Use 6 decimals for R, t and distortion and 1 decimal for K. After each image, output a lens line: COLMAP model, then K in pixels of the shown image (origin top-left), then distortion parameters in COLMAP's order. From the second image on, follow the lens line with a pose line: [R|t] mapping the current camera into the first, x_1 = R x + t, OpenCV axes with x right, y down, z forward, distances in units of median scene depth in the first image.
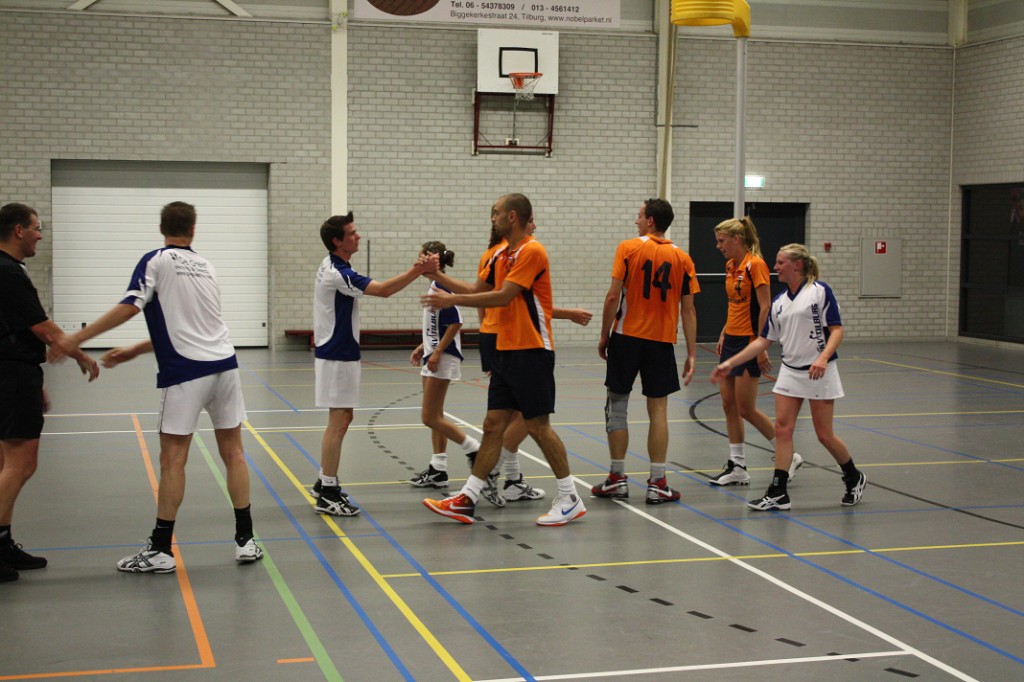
lens RADIAL K [[1615.1, 0, 518.7], [0, 1615.1, 346.0], [0, 0, 1]] dist [-0.018249, 0.000000]
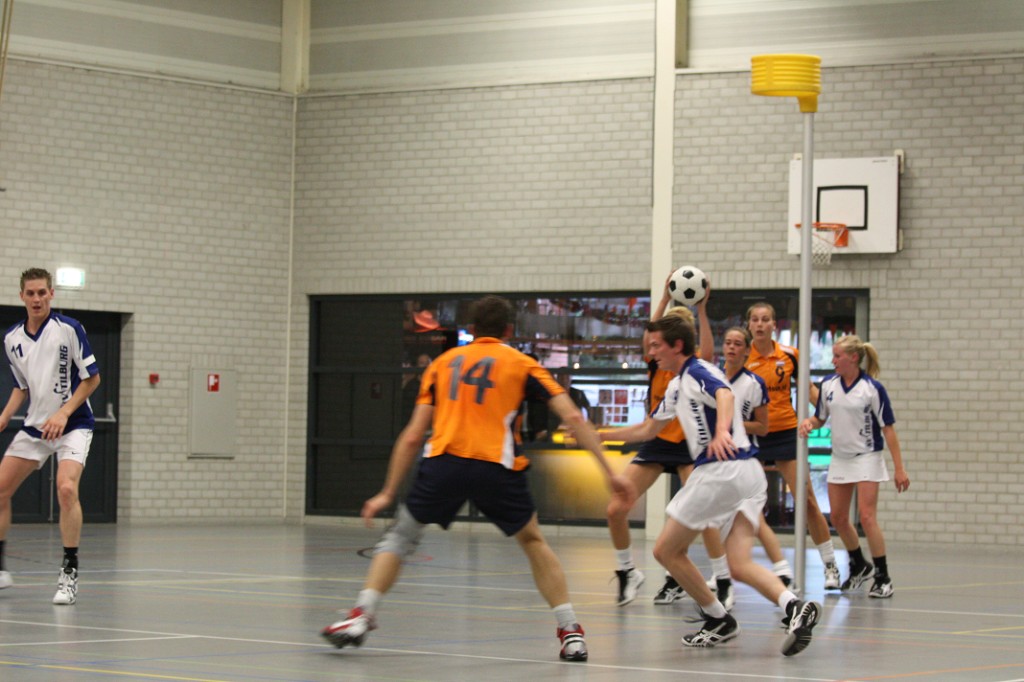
lens RADIAL K [[3389.0, 0, 502.3], [0, 3389.0, 291.5], [0, 0, 1]] dist [-0.318913, 0.000000]
pose [[0.792111, 0.037697, 0.609212, -0.541651], [0.026246, 0.995064, -0.095699, 0.039065], [-0.609813, 0.091793, 0.787212, -0.183705]]
